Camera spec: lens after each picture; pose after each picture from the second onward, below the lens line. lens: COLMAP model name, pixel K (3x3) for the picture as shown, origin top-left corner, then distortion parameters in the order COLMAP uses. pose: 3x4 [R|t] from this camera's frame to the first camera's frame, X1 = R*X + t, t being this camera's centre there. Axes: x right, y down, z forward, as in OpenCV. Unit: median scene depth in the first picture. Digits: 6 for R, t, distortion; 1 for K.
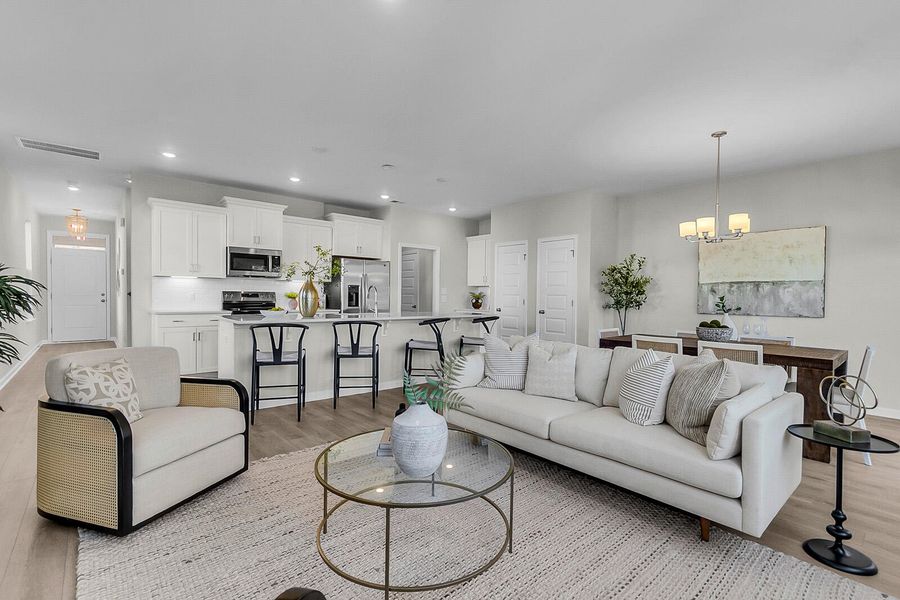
lens RADIAL K [[415.0, 0, 445.8], [0, 415.0, 300.8], [0, 0, 1]] dist [0.000525, 0.001608]
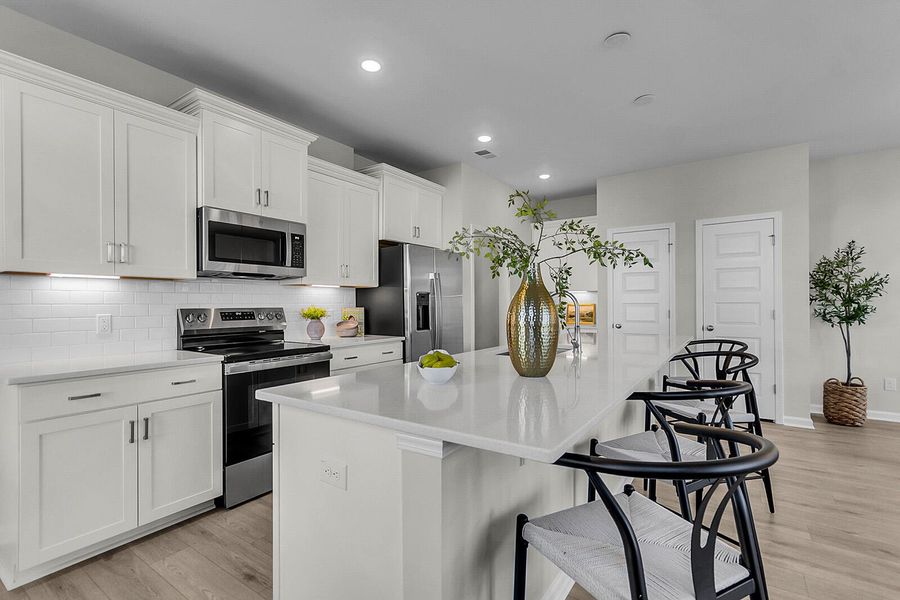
lens RADIAL K [[415.0, 0, 448.5], [0, 415.0, 302.9], [0, 0, 1]] dist [0.000525, 0.001608]
pose [[0.966894, -0.019234, 0.254452, -0.391804], [0.023334, 0.999642, -0.013104, -0.018047], [-0.254109, 0.018608, 0.966997, 0.519800]]
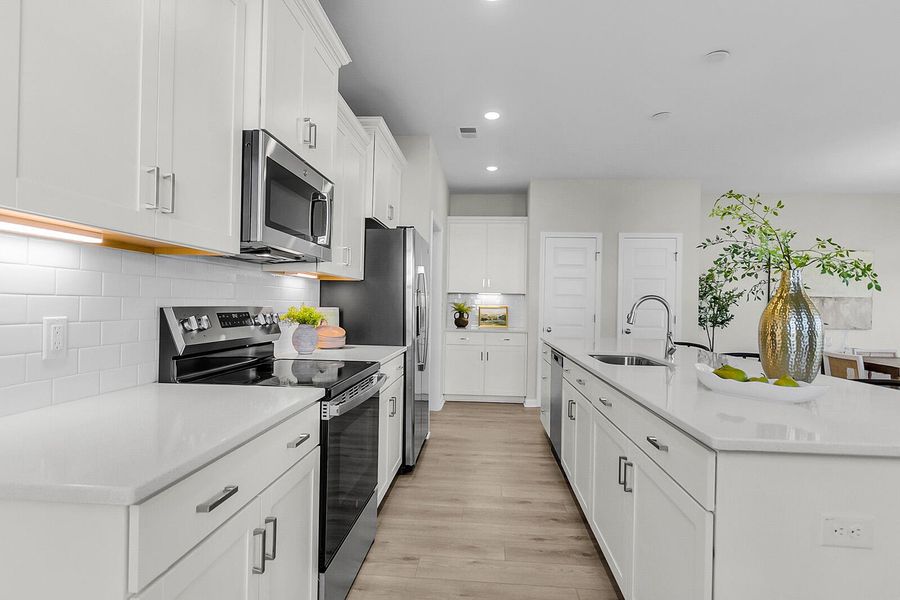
lens RADIAL K [[456.9, 0, 454.5], [0, 456.9, 300.8], [0, 0, 1]] dist [-0.000949, -0.000298]
pose [[0.703540, 0.004029, 0.710644, -0.644540], [0.003164, 0.999956, -0.008802, -0.025310], [-0.710649, 0.008441, 0.703496, 0.731697]]
